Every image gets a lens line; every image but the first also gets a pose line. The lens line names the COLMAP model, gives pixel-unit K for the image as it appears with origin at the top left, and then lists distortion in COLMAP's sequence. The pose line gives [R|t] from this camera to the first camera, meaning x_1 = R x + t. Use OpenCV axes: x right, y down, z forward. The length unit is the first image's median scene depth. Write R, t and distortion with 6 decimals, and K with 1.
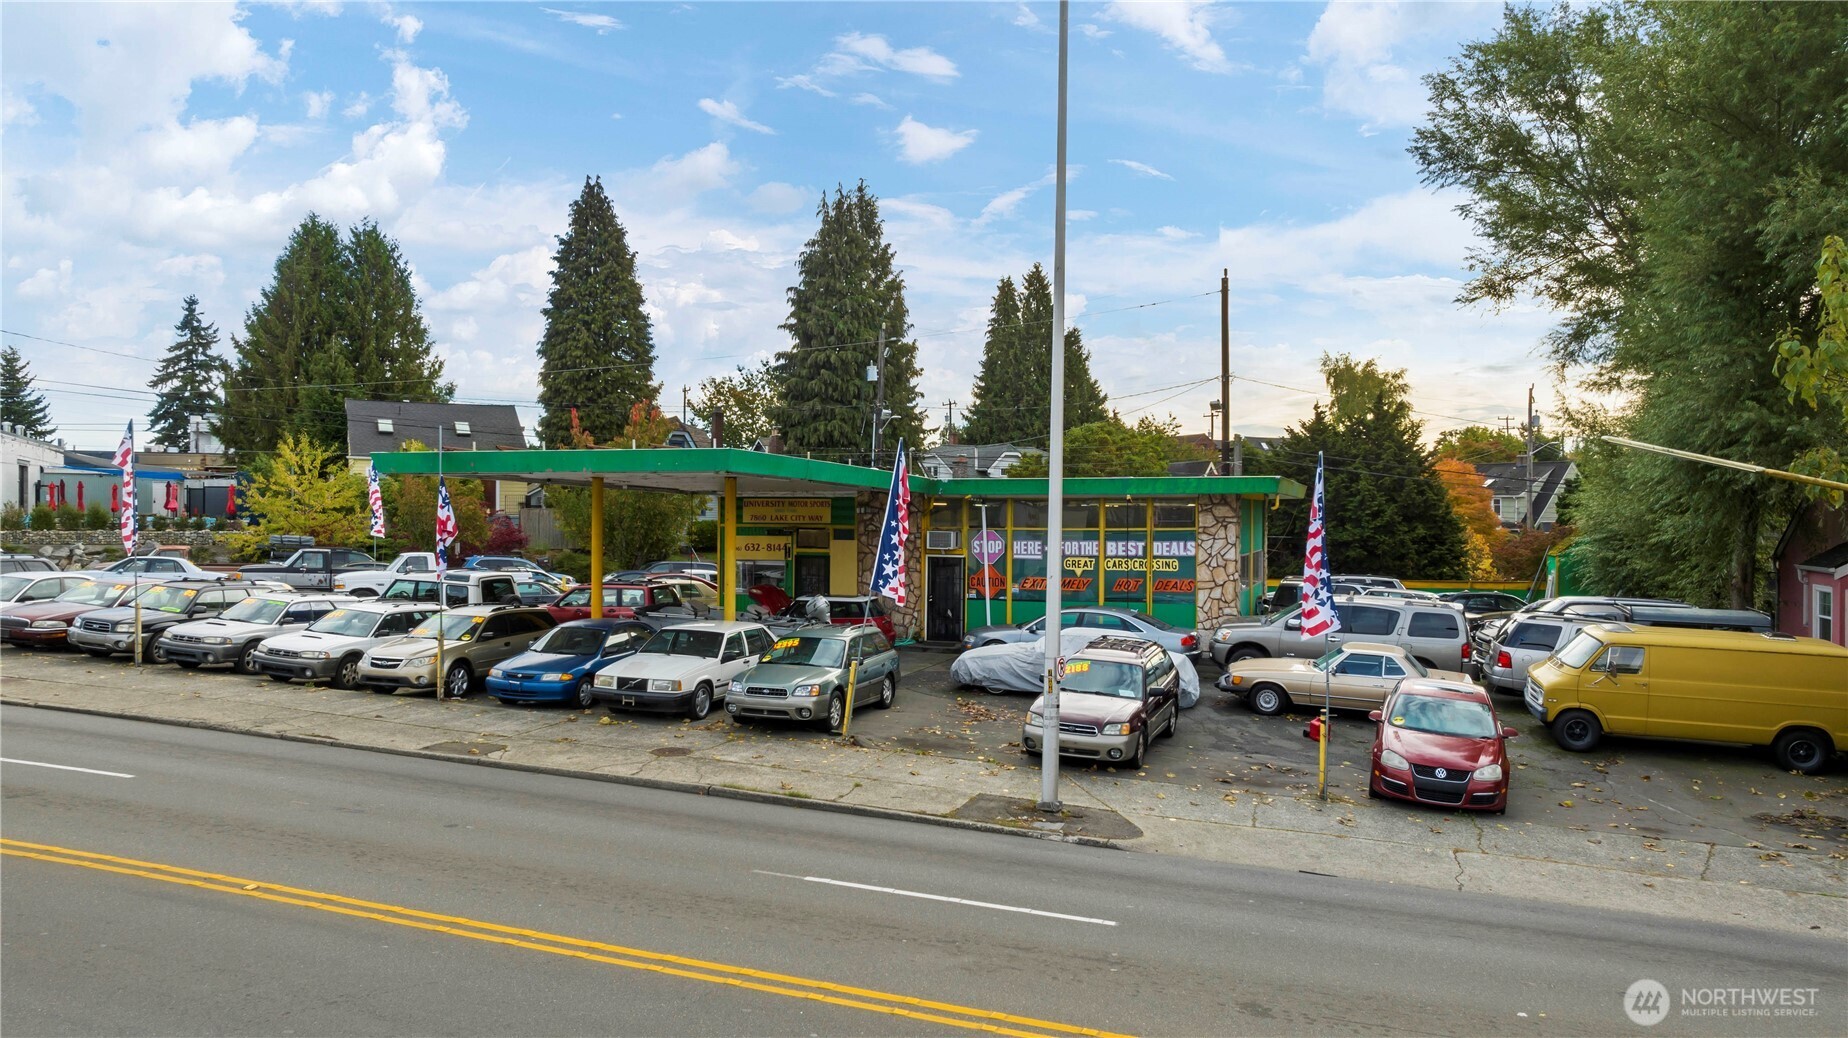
lens RADIAL K [[1287.9, 0, 924.0], [0, 1287.9, 519.0], [0, 0, 1]] dist [-0.010364, -0.009220]
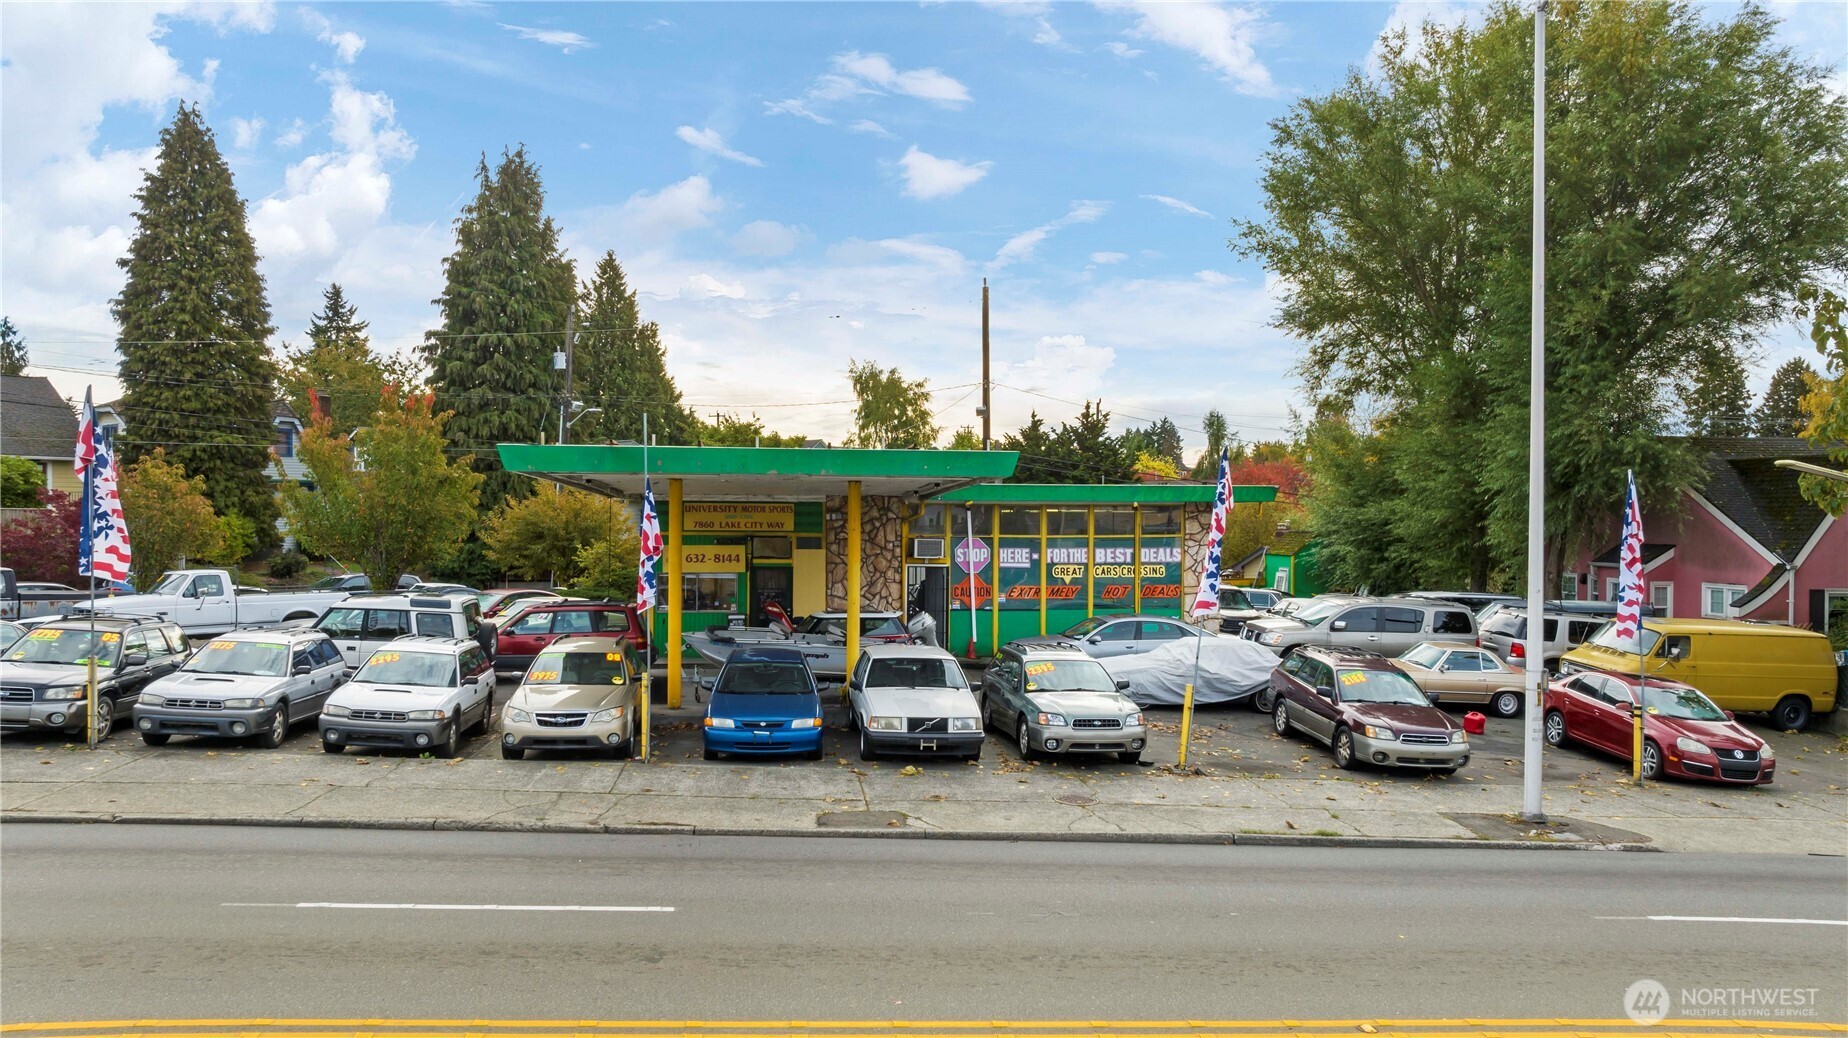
lens RADIAL K [[1287.9, 0, 924.0], [0, 1287.9, 519.0], [0, 0, 1]] dist [-0.010364, -0.009220]
pose [[0.905299, -0.000702, 0.424774, -0.390871], [0.000144, 0.999999, 0.001345, -0.006505], [-0.424775, -0.001156, 0.905298, 0.149717]]
